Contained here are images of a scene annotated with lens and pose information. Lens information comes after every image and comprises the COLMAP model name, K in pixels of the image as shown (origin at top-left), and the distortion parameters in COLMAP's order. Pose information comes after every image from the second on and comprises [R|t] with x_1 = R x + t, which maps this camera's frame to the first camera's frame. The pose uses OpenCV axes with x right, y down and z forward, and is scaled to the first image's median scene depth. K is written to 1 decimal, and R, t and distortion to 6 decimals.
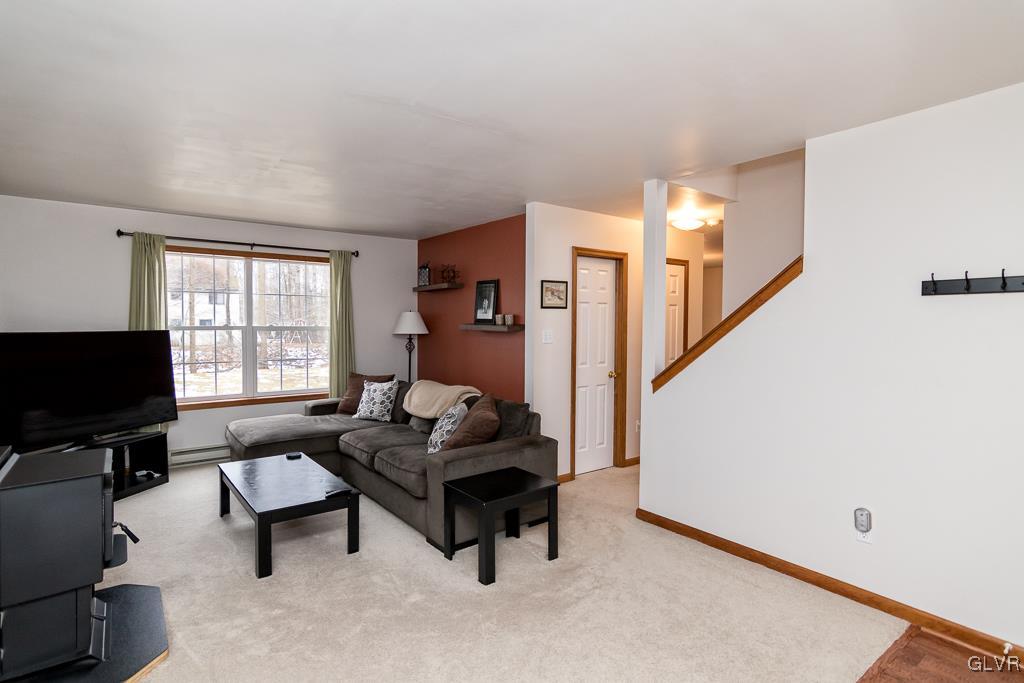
lens RADIAL K [[515.3, 0, 507.4], [0, 515.3, 334.3], [0, 0, 1]] dist [-0.000706, 0.000202]
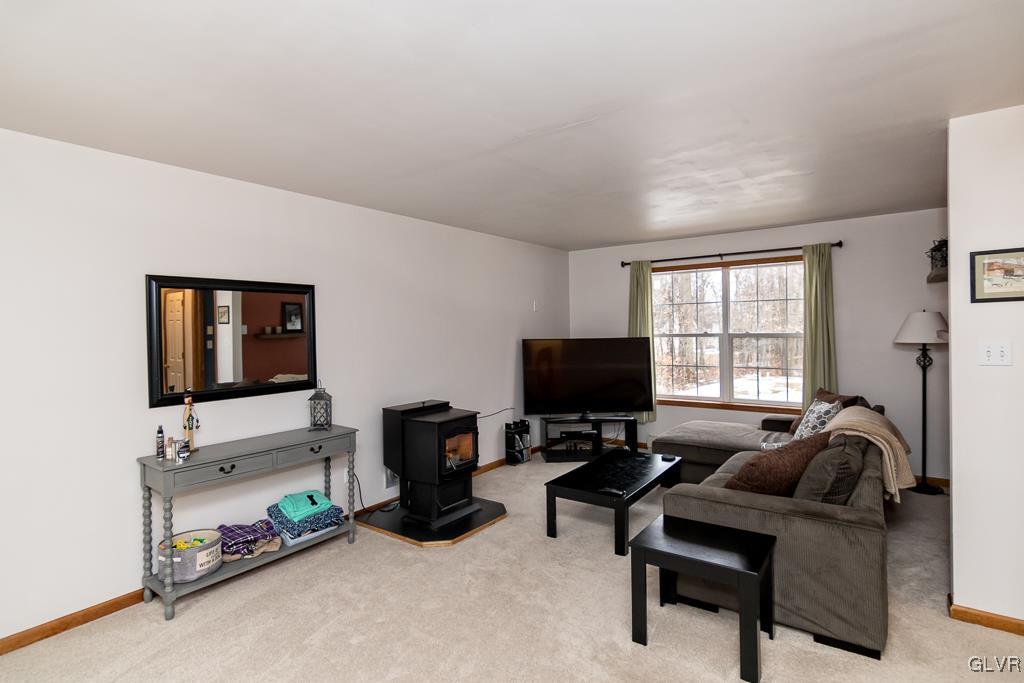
lens RADIAL K [[515.3, 0, 507.4], [0, 515.3, 334.3], [0, 0, 1]] dist [-0.000706, 0.000202]
pose [[0.295272, -0.000918, -0.955413, 0.372738], [-0.006099, 0.999977, -0.002845, -0.008684], [0.955394, 0.006667, 0.295259, 0.283956]]
